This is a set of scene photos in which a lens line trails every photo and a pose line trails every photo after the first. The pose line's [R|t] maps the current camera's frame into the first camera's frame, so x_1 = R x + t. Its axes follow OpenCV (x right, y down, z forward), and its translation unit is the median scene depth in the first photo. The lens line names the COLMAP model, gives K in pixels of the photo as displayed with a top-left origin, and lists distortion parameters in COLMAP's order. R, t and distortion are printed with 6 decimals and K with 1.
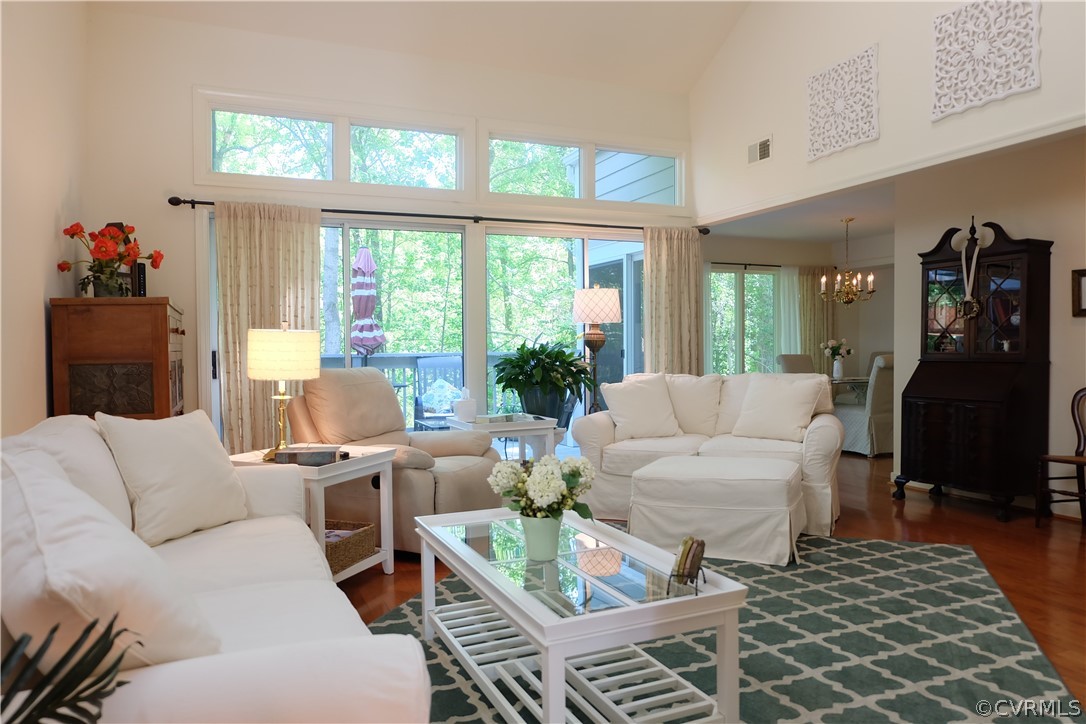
lens RADIAL K [[756.9, 0, 542.4], [0, 756.9, 350.7], [0, 0, 1]] dist [-0.036644, 0.039618]
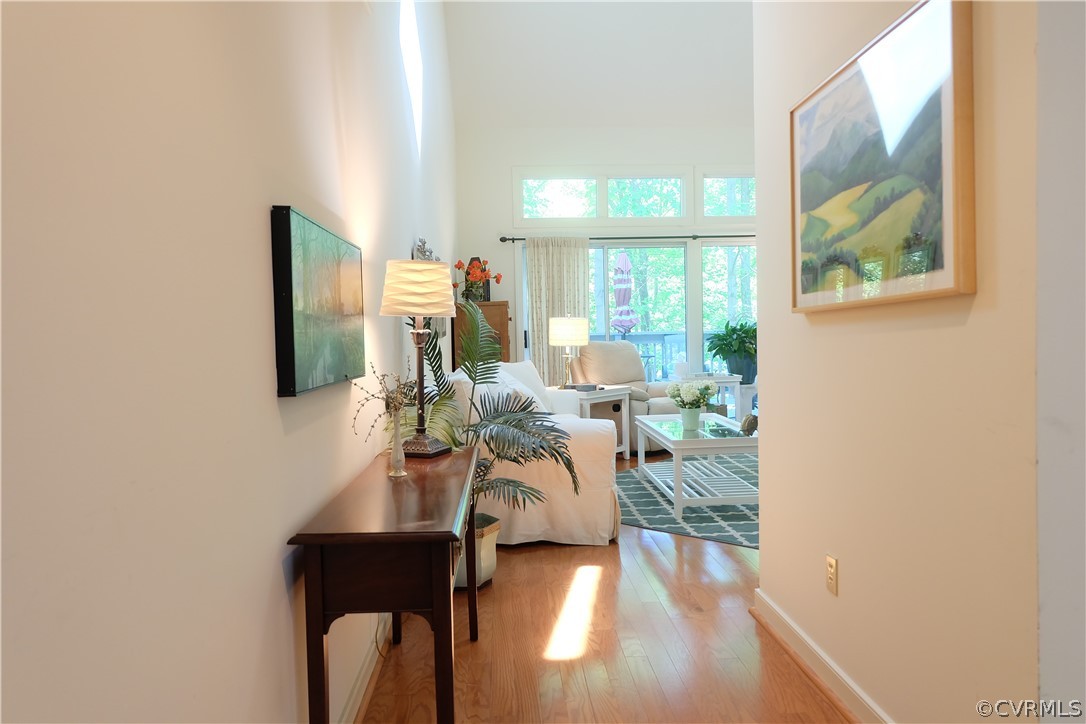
lens RADIAL K [[756.9, 0, 541.8], [0, 756.9, 359.4], [0, 0, 1]] dist [-0.036644, 0.039618]
pose [[0.936896, 0.005119, -0.349570, 0.187885], [0.008474, 0.999267, 0.037343, 0.002233], [0.349505, -0.037949, 0.936166, -0.587971]]
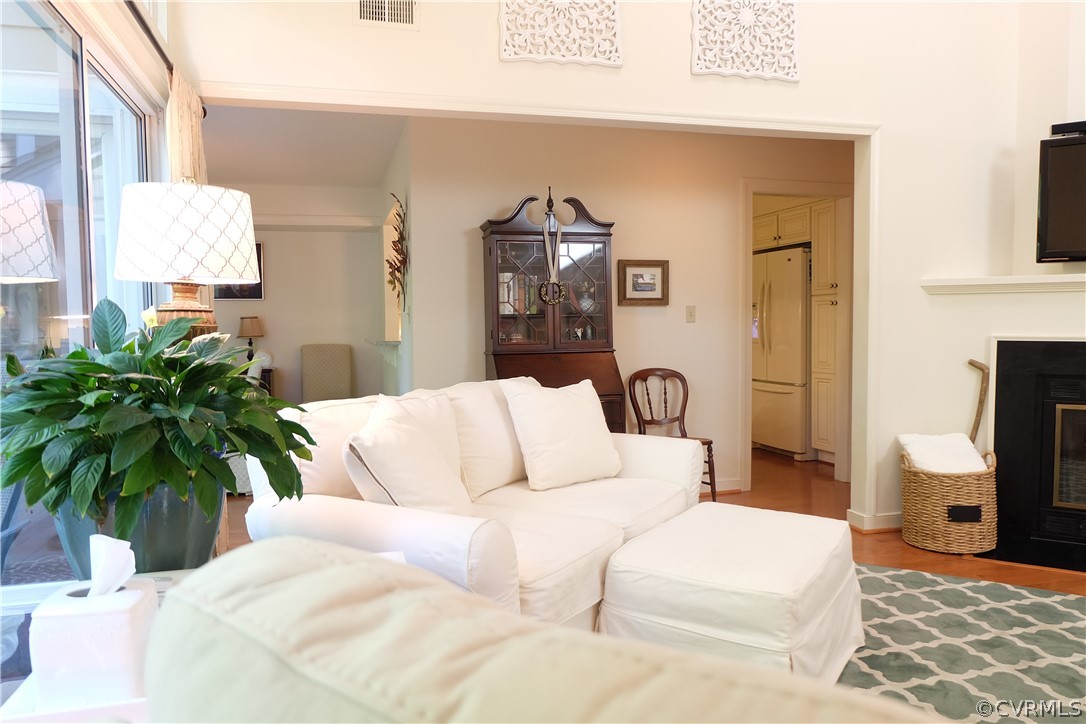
lens RADIAL K [[756.9, 0, 531.5], [0, 756.9, 361.4], [0, 0, 1]] dist [-0.036644, 0.039618]
pose [[0.146658, -0.044039, 0.988206, -0.145320], [0.013240, 0.999006, 0.042556, -0.005802], [-0.989099, 0.006843, 0.147095, 0.410810]]
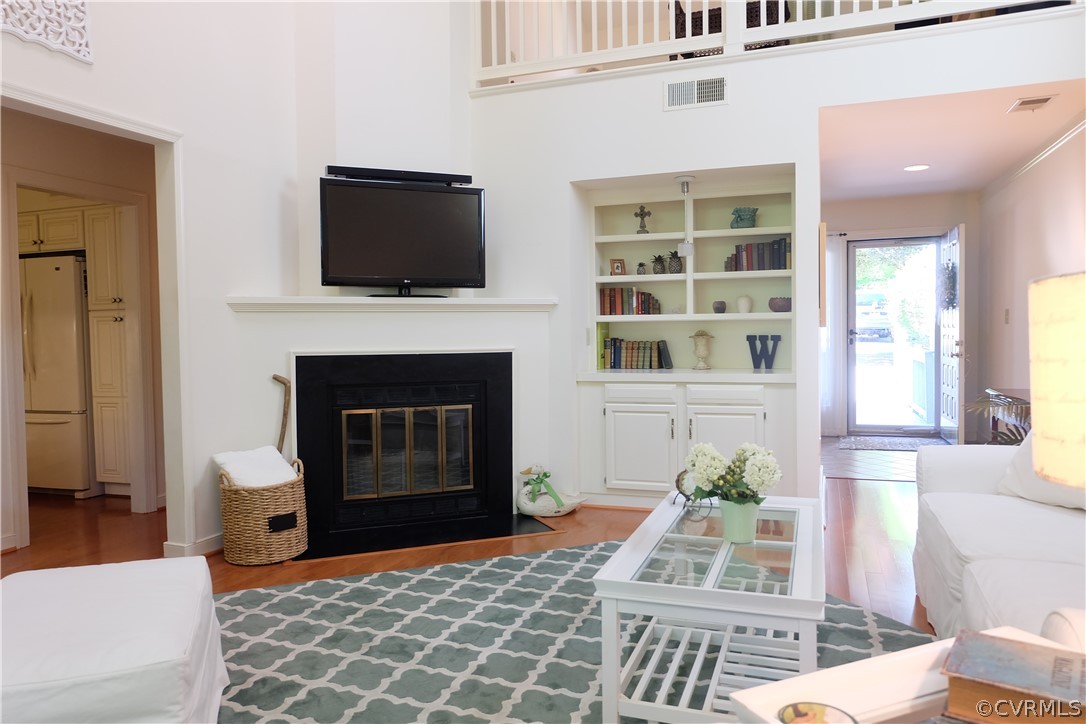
lens RADIAL K [[756.9, 0, 540.6], [0, 756.9, 359.7], [0, 0, 1]] dist [-0.036644, 0.039618]
pose [[-0.715350, -0.008092, 0.698719, -0.119663], [0.022359, 0.999156, 0.034462, -0.006181], [-0.698408, 0.040275, -0.714566, 0.433132]]
